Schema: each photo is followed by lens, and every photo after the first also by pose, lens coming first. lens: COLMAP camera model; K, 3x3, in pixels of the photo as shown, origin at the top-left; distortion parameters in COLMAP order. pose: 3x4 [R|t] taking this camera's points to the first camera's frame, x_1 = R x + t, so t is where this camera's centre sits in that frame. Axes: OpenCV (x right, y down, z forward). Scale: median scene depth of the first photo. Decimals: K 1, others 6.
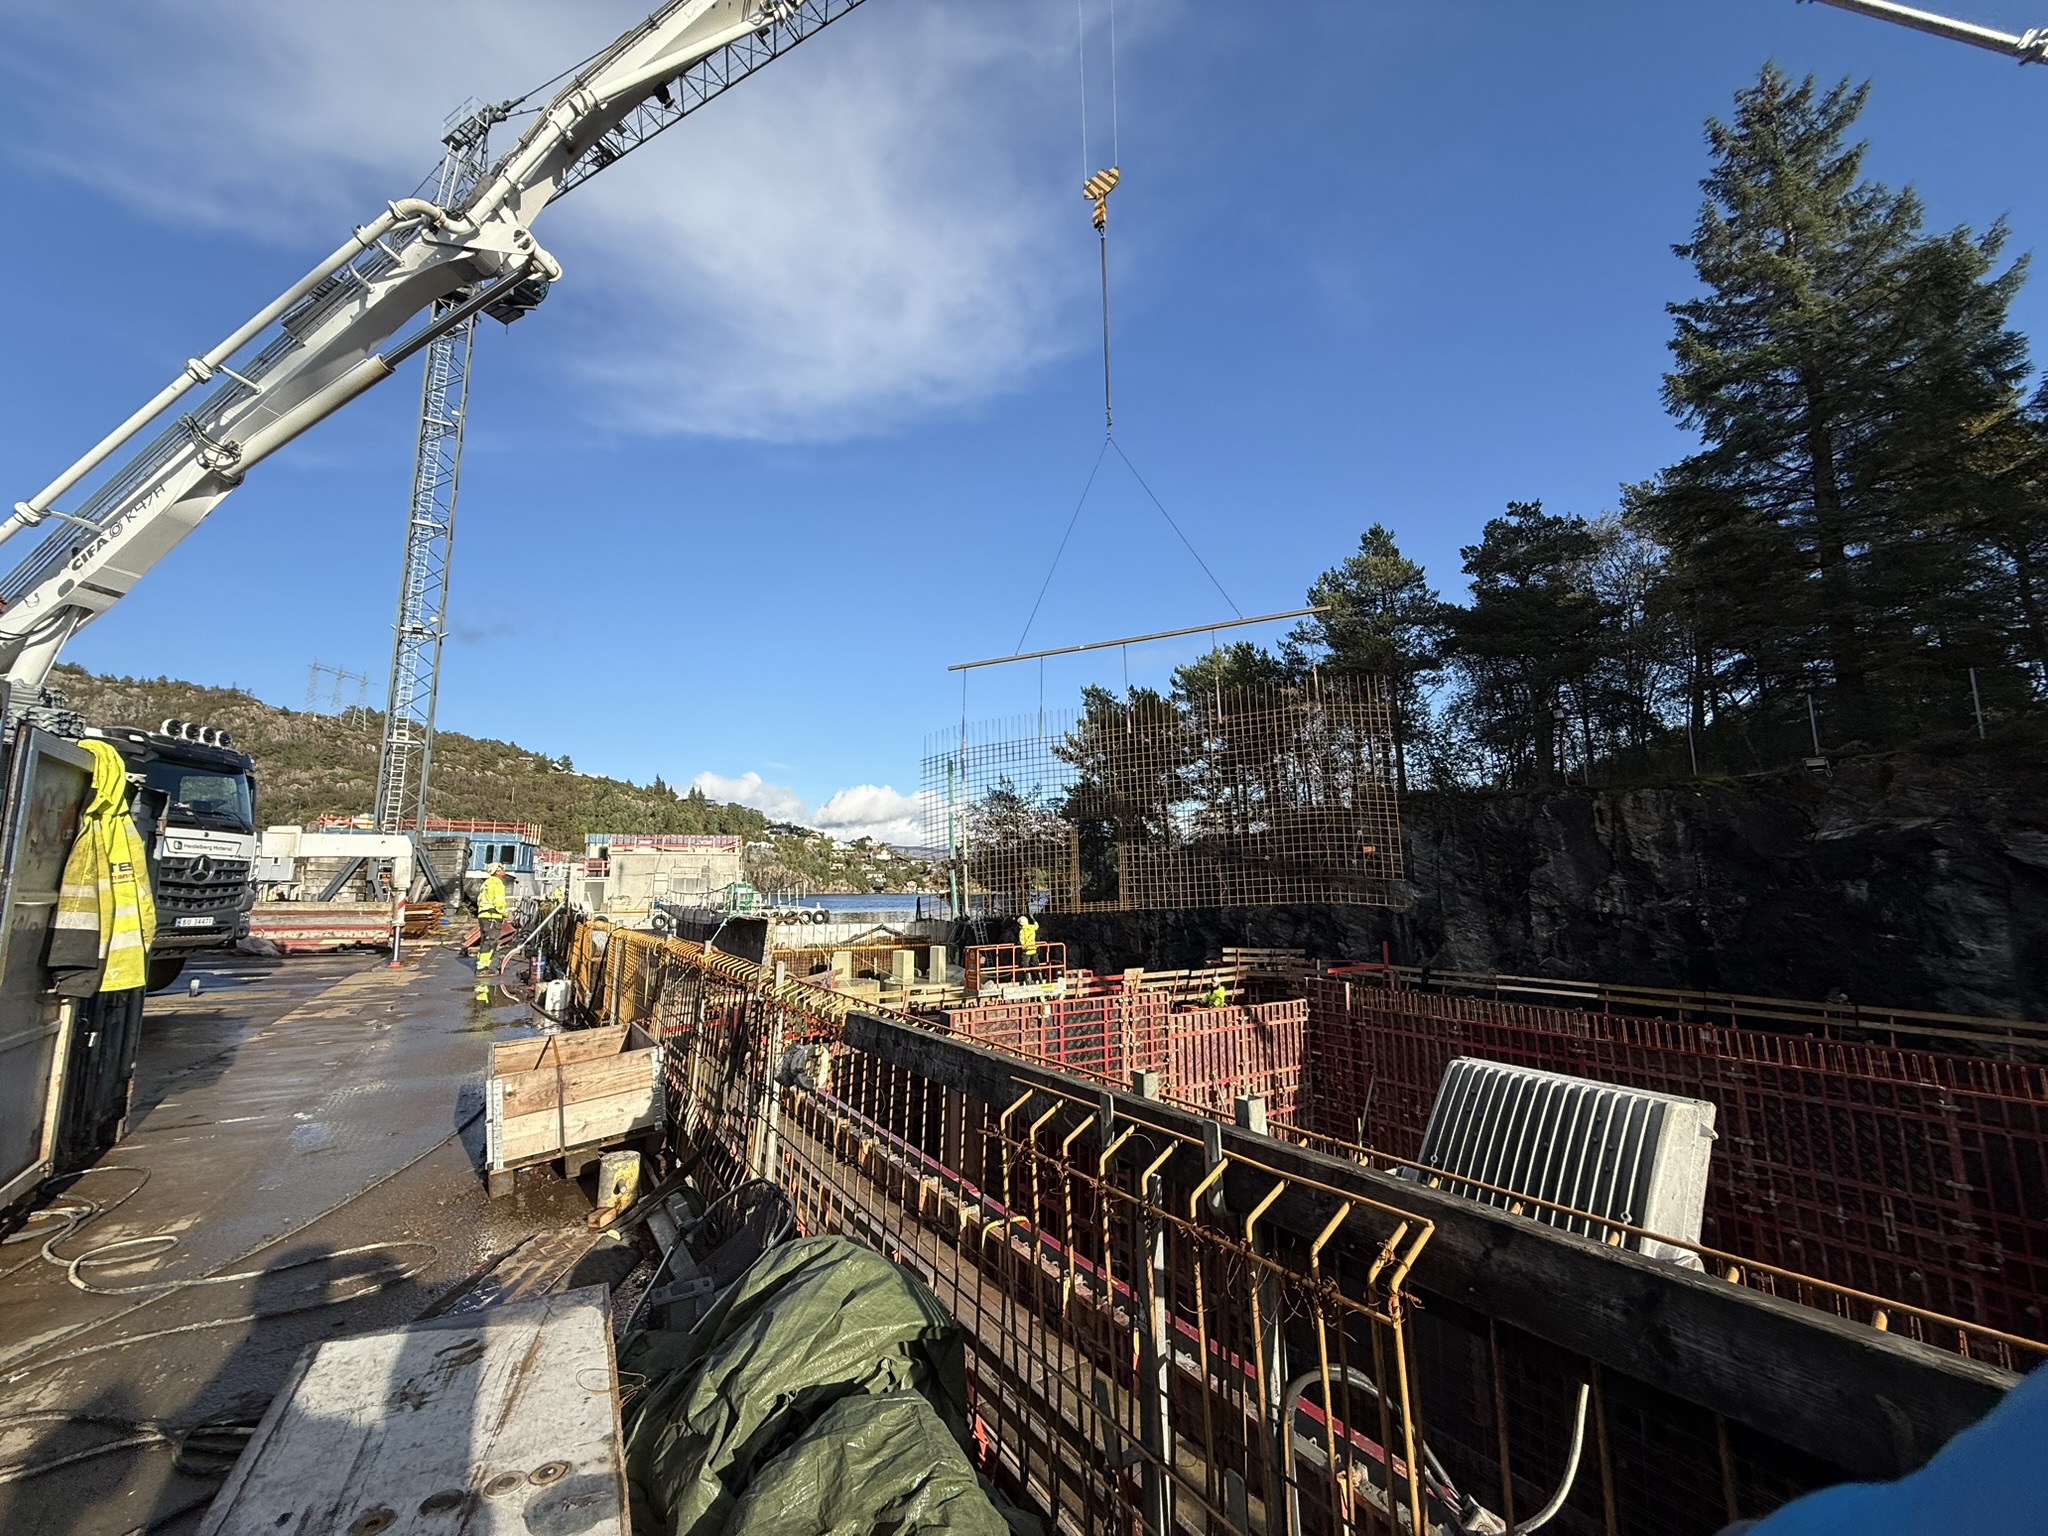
lens RADIAL K [[818.9, 0, 1024.0], [0, 818.9, 768.0], [0, 0, 1]] dist [0.000236, -0.000119]
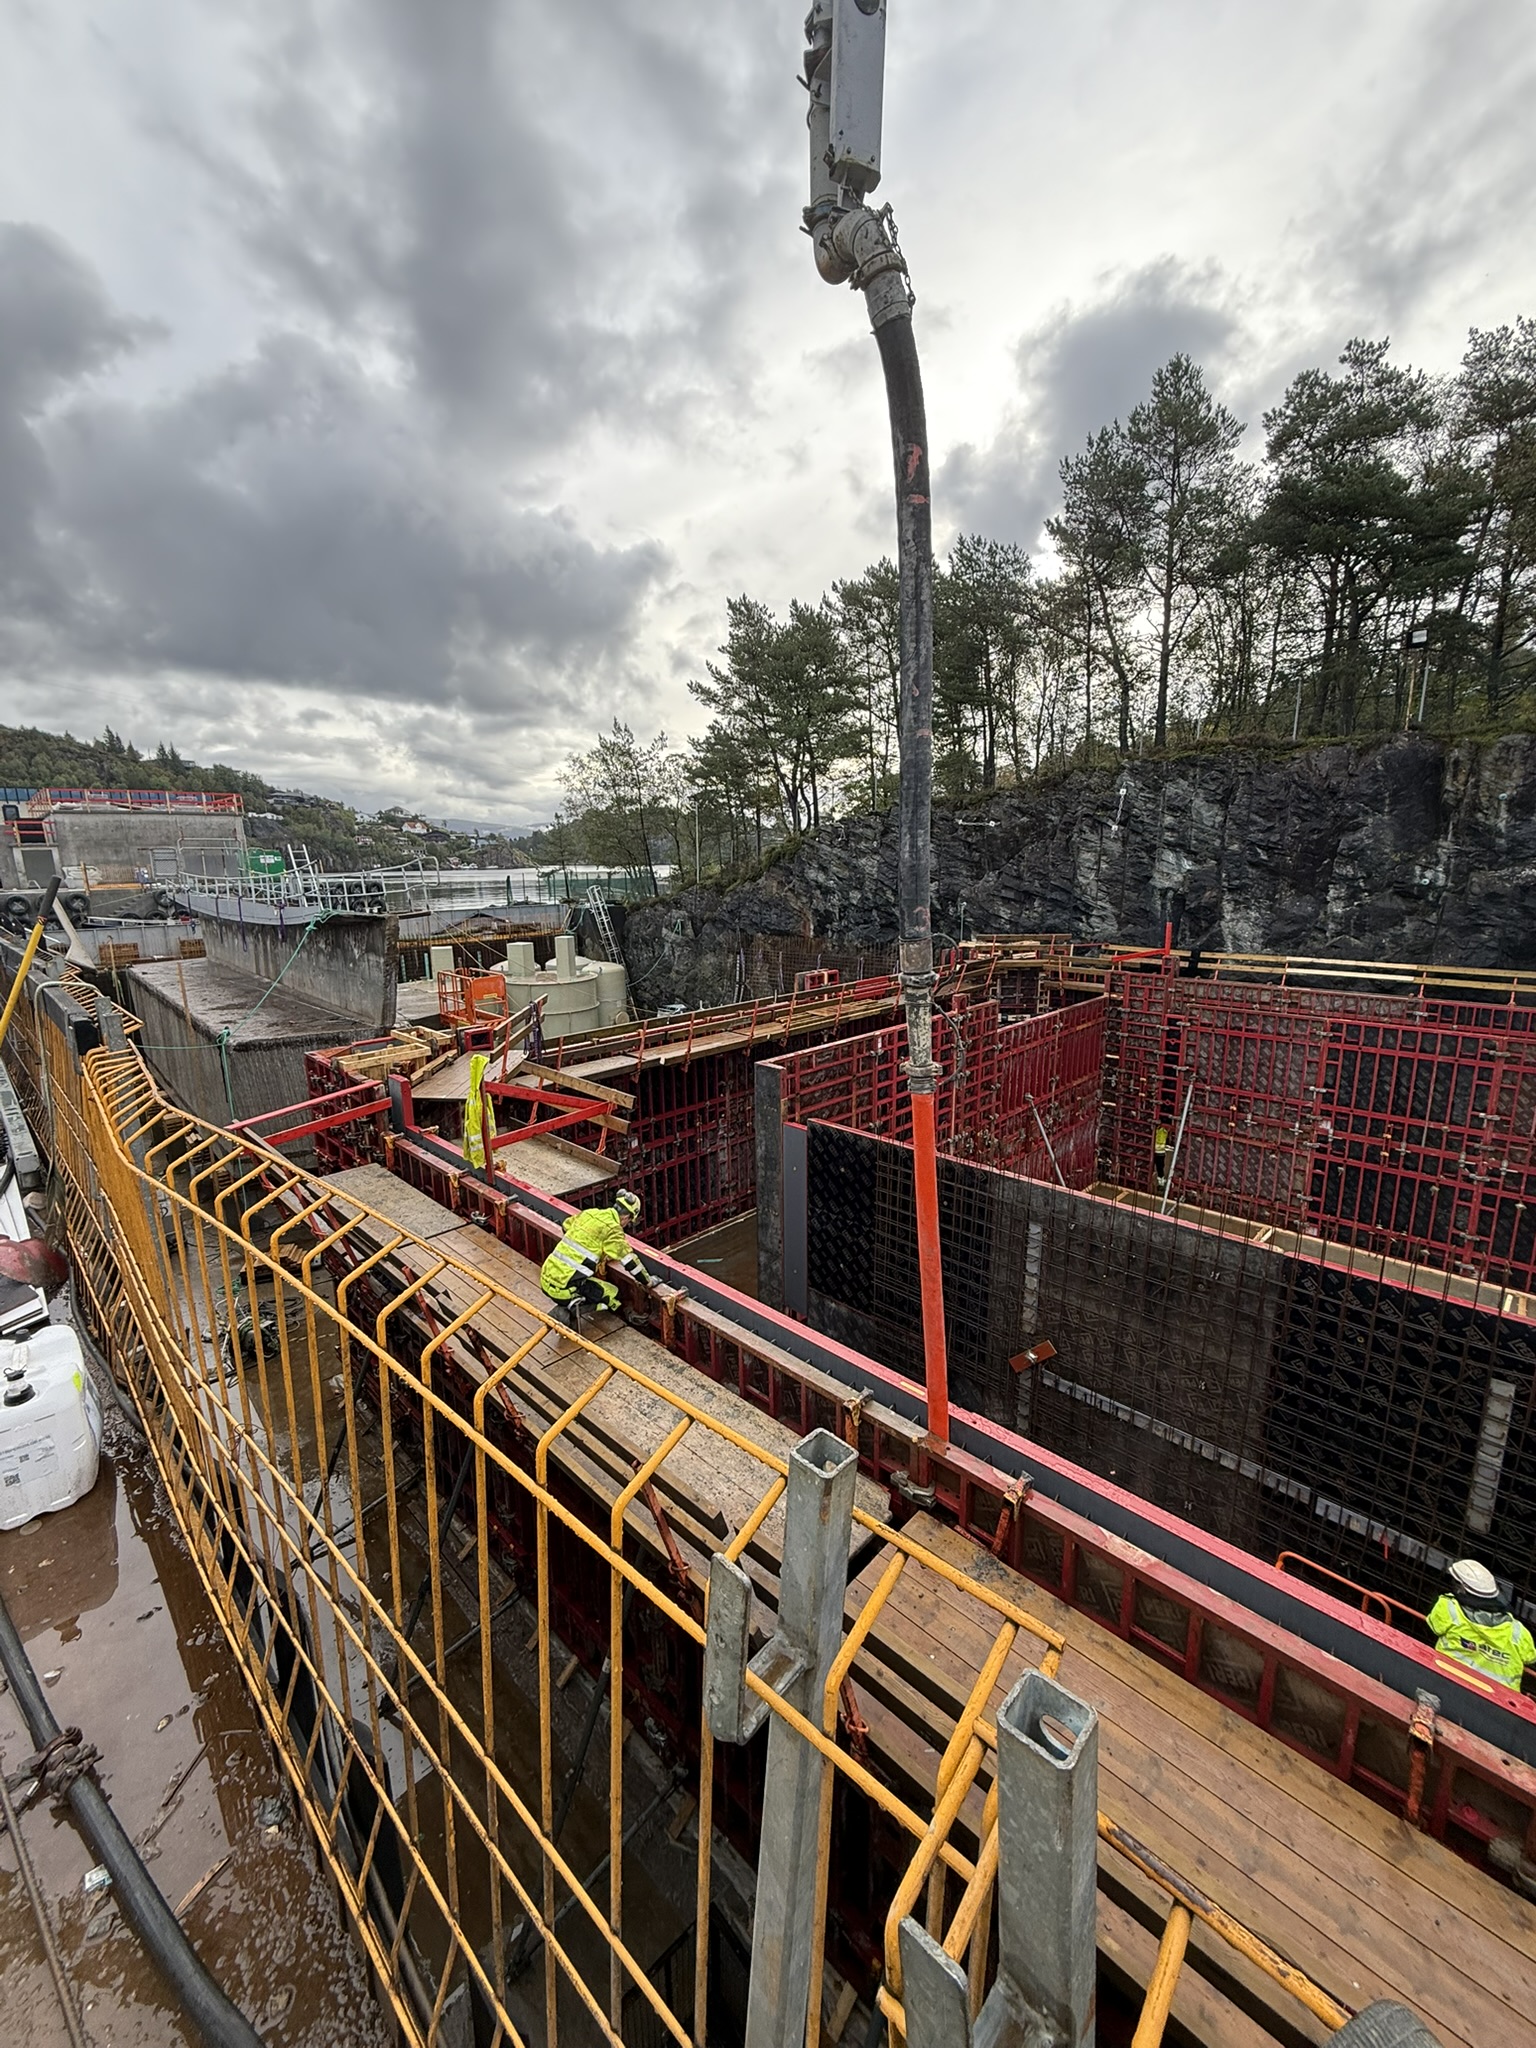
lens RADIAL K [[818.9, 0, 768.0], [0, 818.9, 1024.0], [0, 0, 1]] dist [0.000236, -0.000119]
pose [[0.973432, -0.052284, 0.222927, -0.123720], [-0.024810, 0.943766, 0.329682, 0.033370], [-0.227628, -0.326454, 0.917395, 0.223543]]
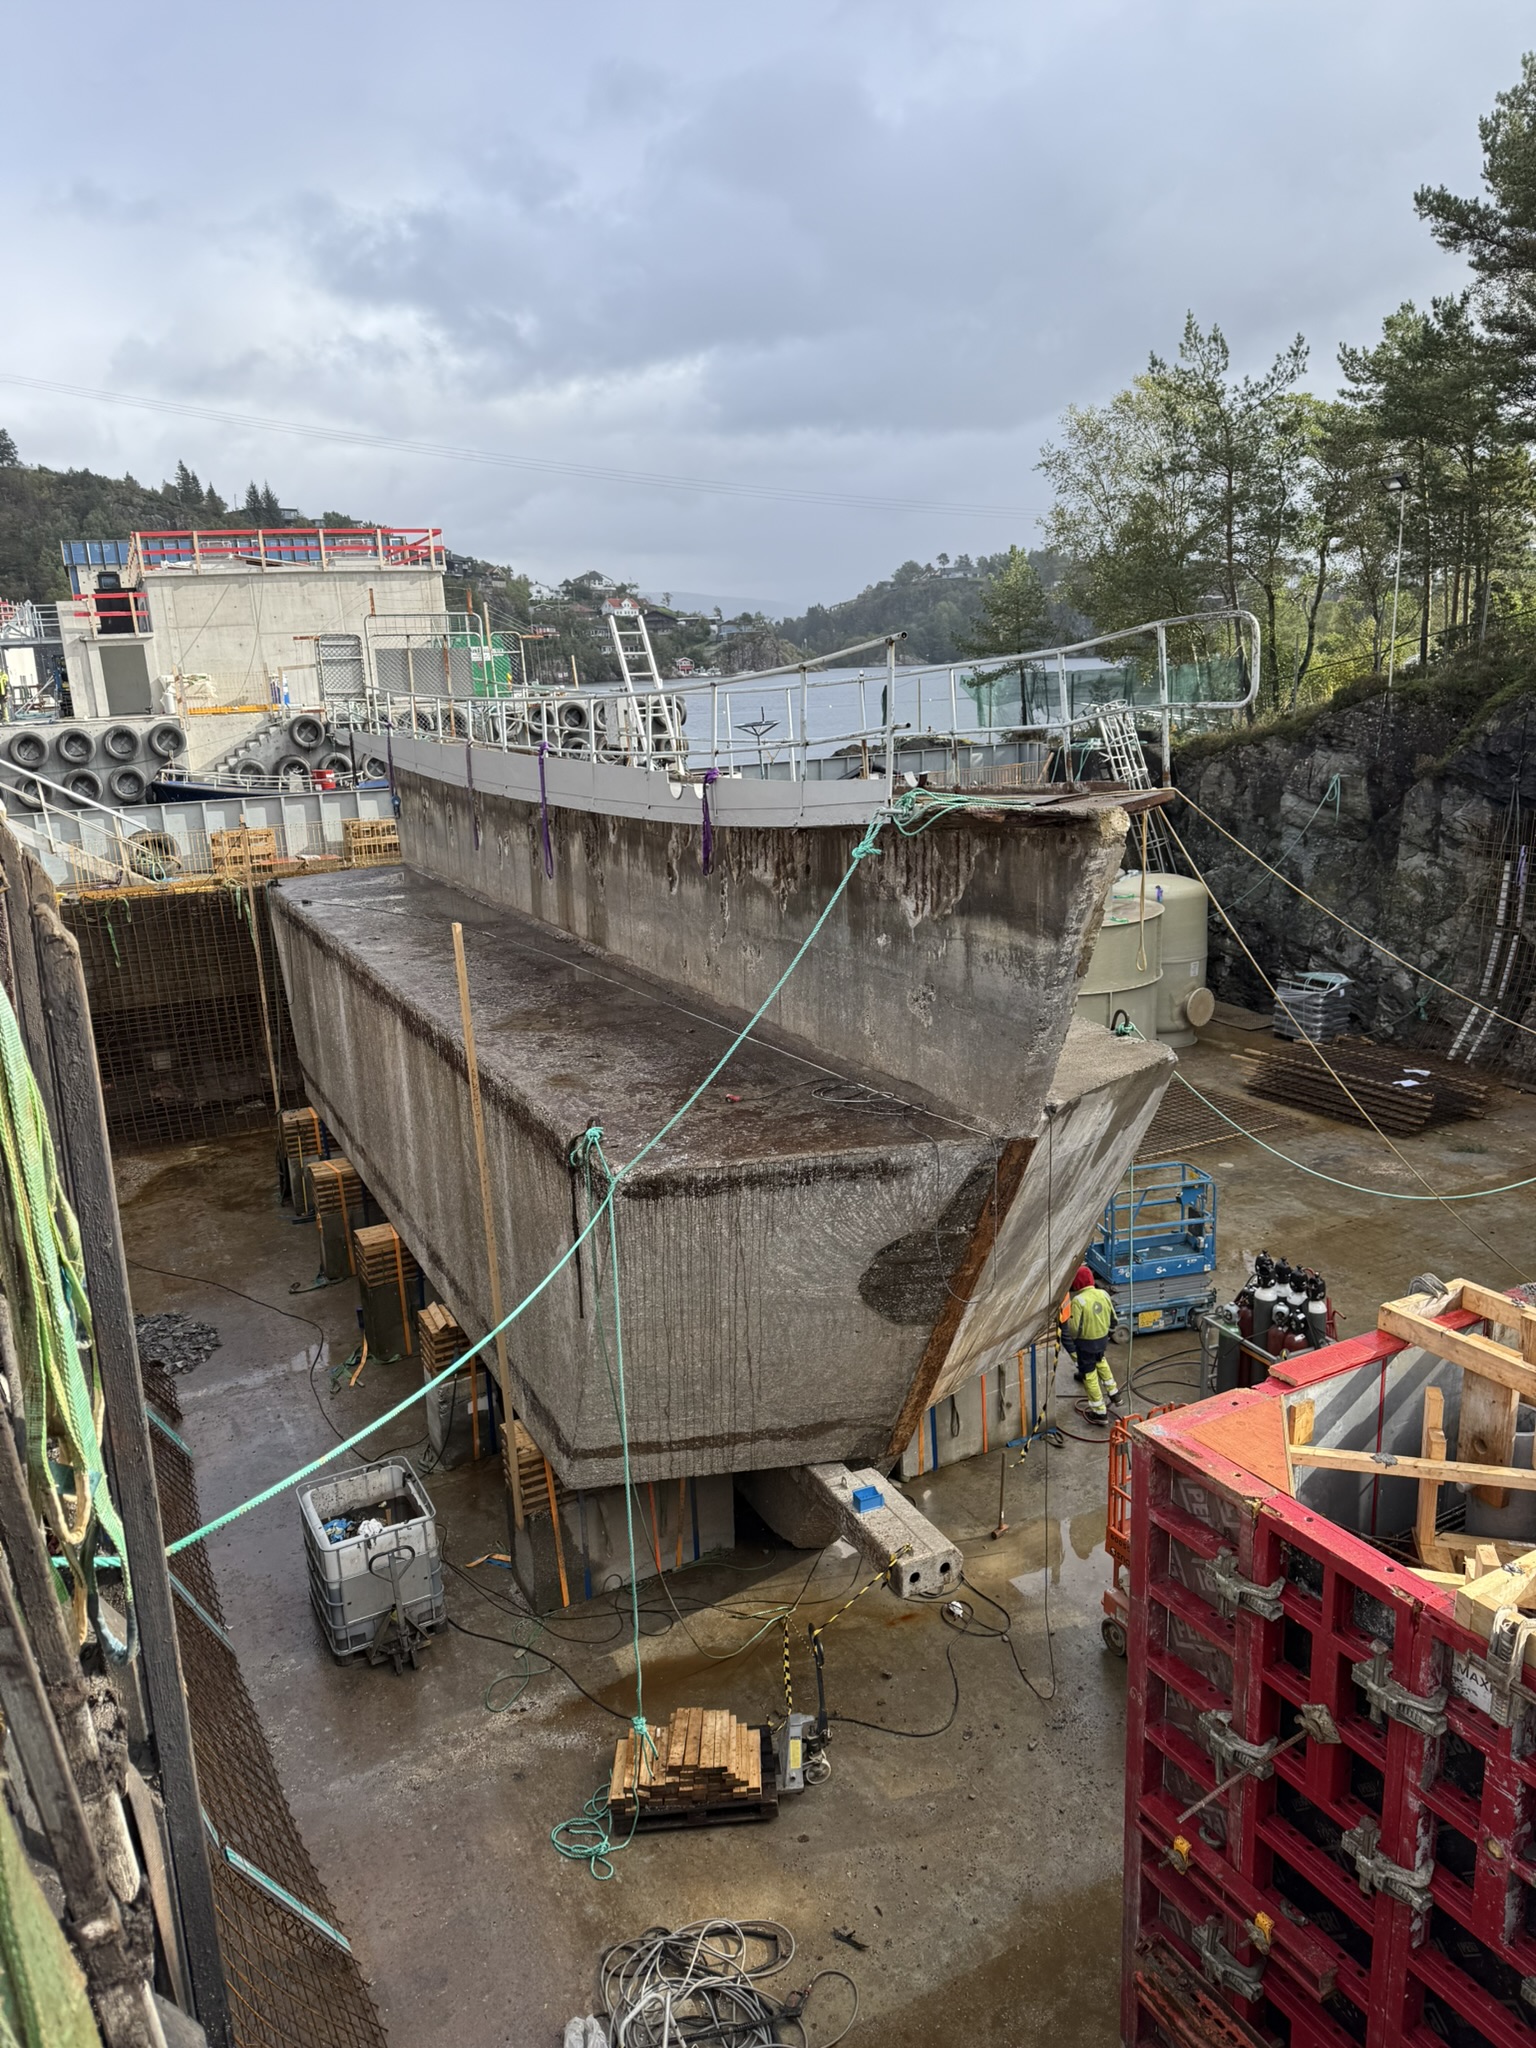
lens RADIAL K [[1423.4, 0, 768.0], [0, 1423.4, 1024.0], [0, 0, 1]] dist [0.072689, -0.062549]
pose [[0.997749, -0.013914, -0.065593, -0.278034], [0.037815, 0.924589, 0.379085, 0.075499], [0.055371, -0.380713, 0.923034, 0.489618]]
